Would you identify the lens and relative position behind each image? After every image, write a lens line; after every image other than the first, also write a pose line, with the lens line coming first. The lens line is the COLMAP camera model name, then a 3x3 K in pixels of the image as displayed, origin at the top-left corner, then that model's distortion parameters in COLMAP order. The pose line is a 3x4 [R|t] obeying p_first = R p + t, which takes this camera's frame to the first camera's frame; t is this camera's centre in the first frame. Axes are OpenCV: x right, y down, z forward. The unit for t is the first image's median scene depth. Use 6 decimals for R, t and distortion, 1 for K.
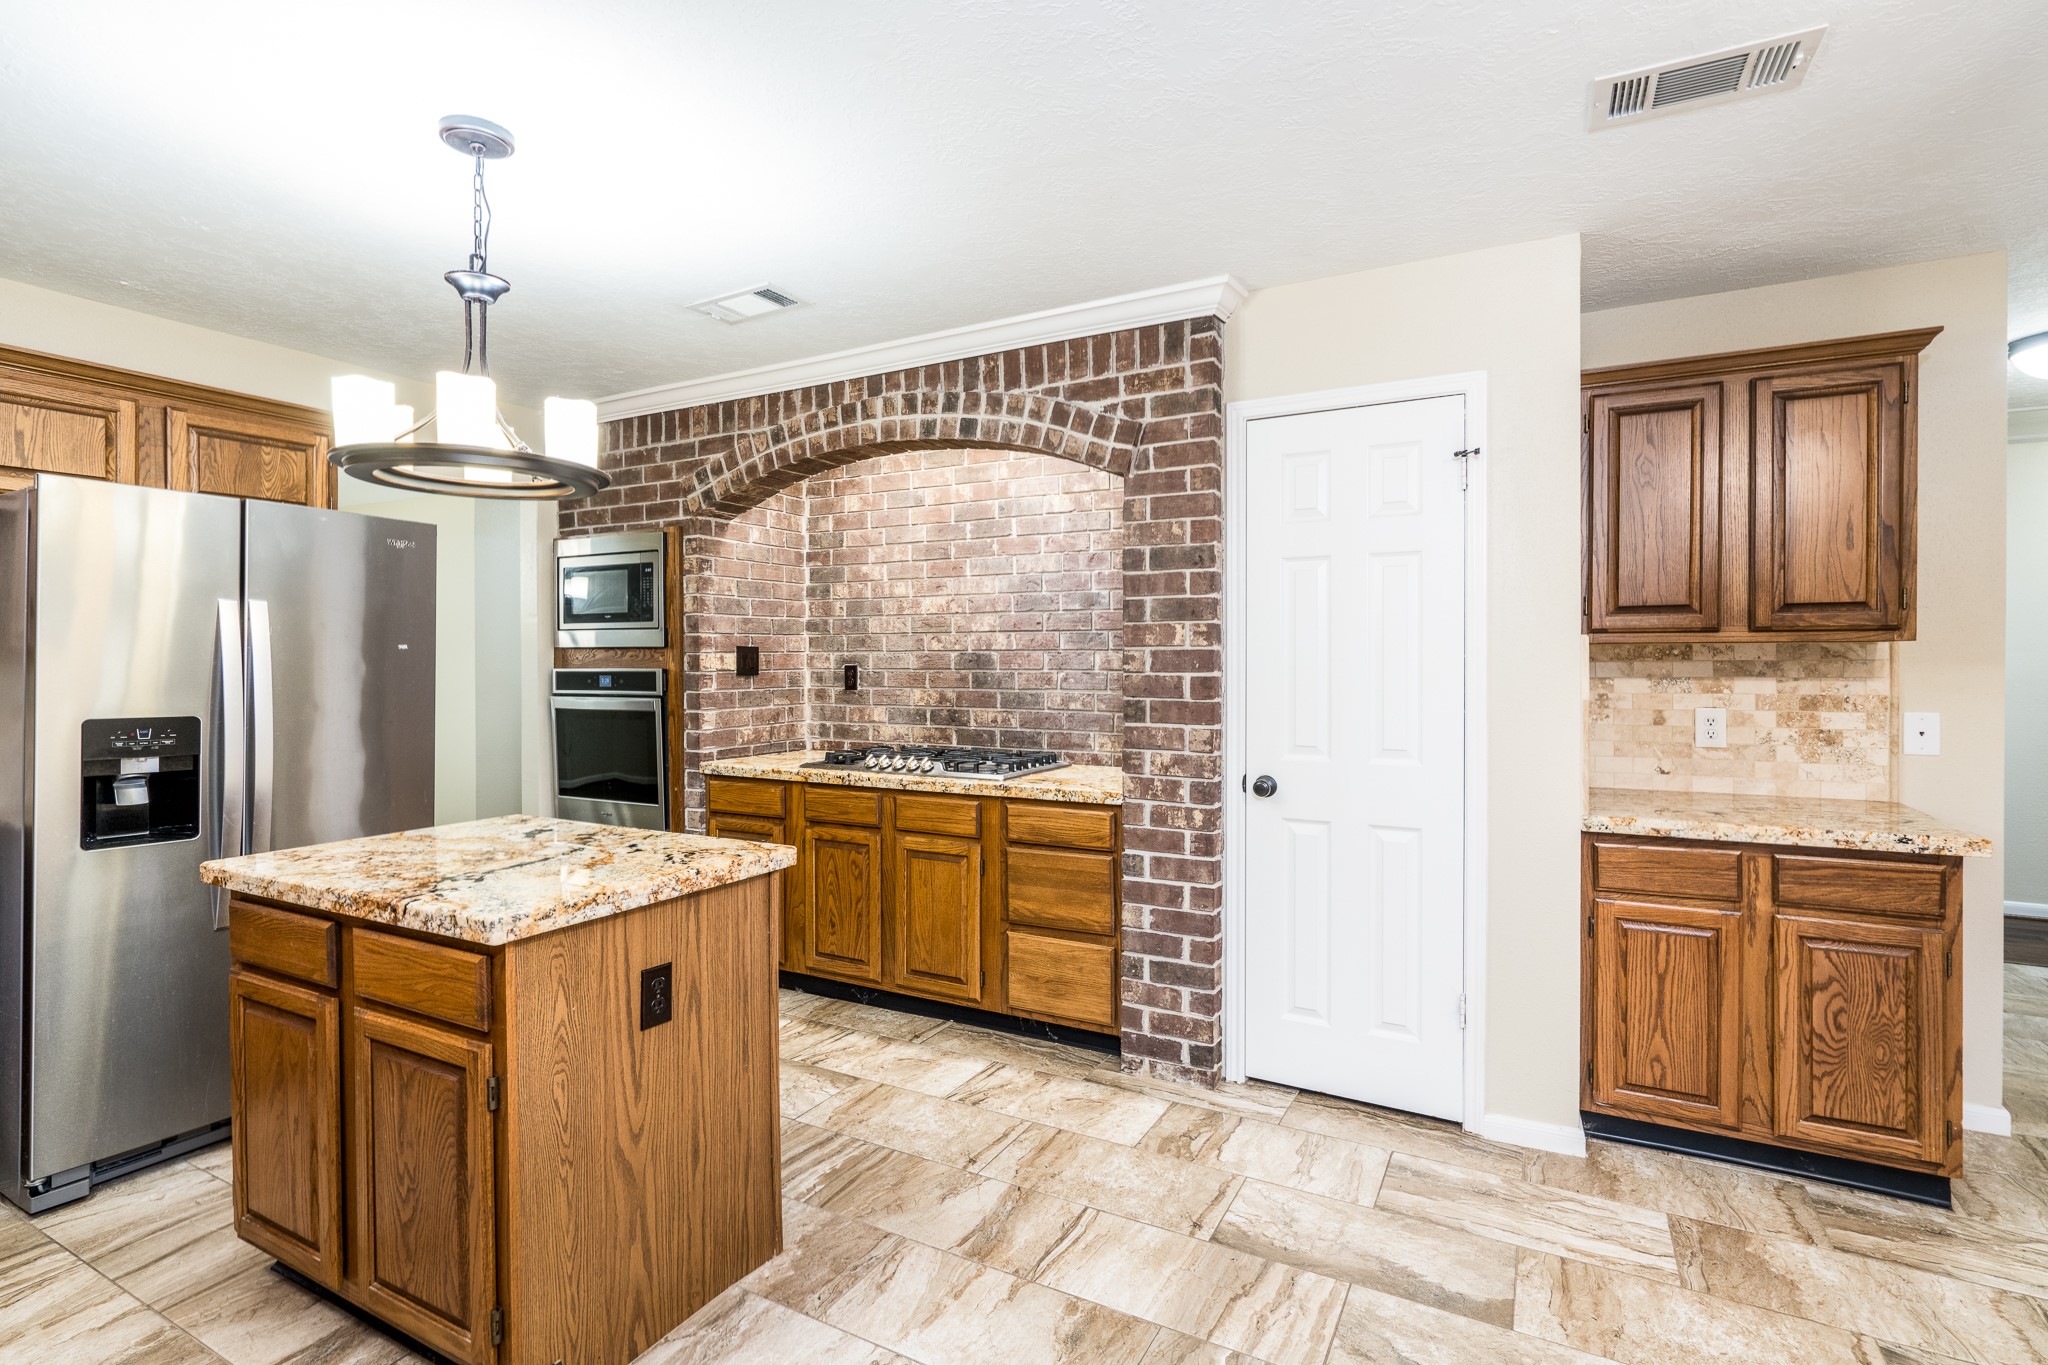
lens RADIAL K [[951.1, 0, 1021.6], [0, 951.1, 671.0], [0, 0, 1]] dist [0.001189, 0.000416]
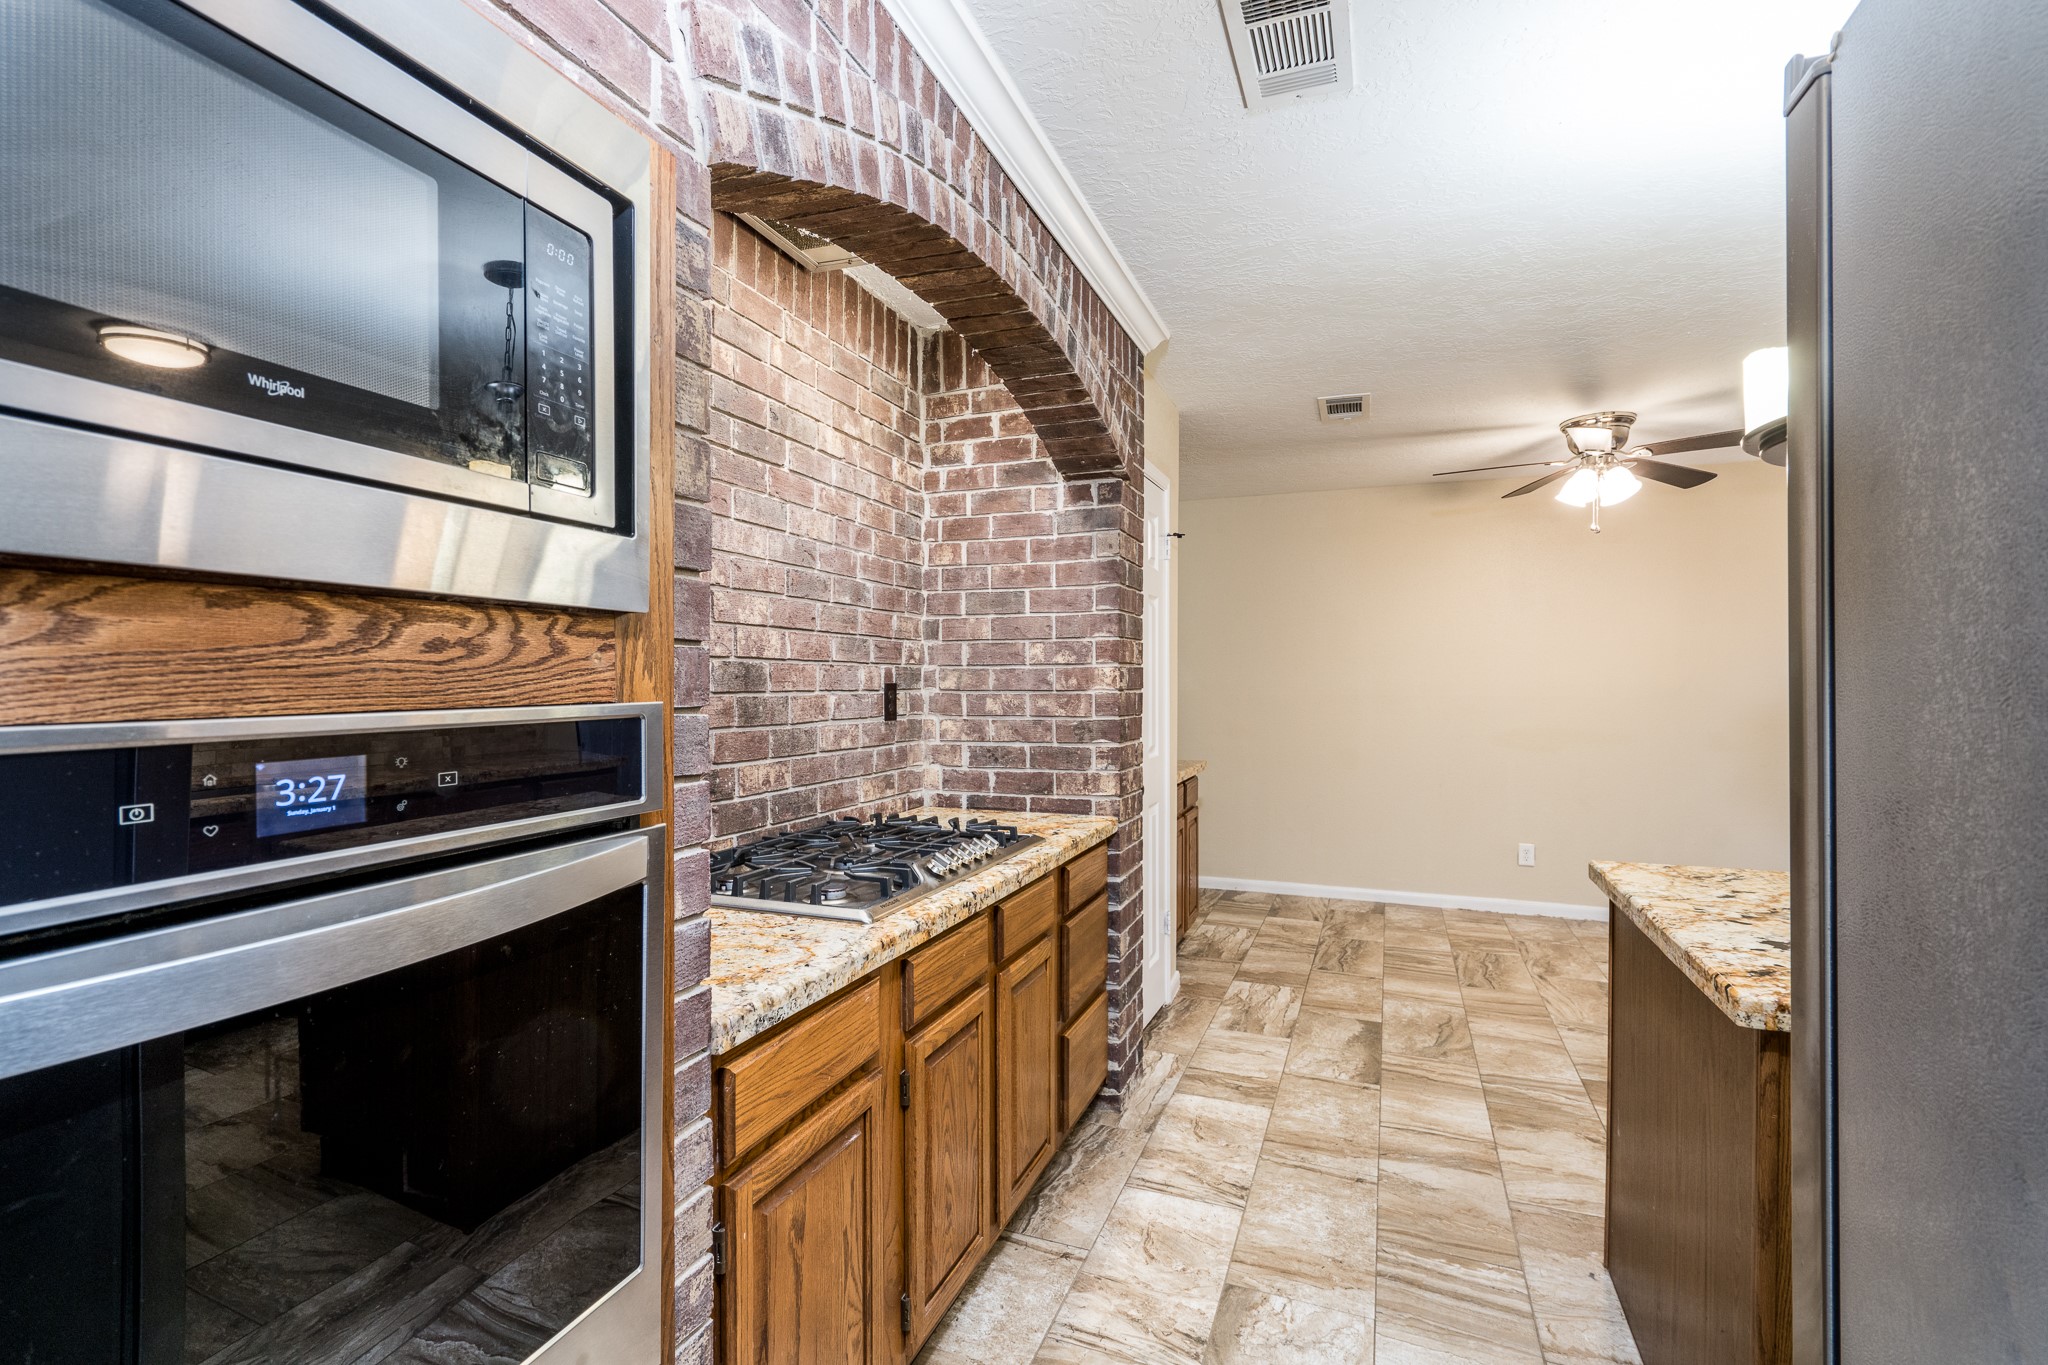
lens RADIAL K [[958.9, 0, 1022.0], [0, 958.9, 699.3], [0, 0, 1]] dist [0.001112, 0.000216]
pose [[-0.123596, -0.016271, 0.992199, -0.846084], [0.010751, 0.999785, 0.017734, -0.008135], [-0.992274, 0.012859, -0.123395, 1.247278]]
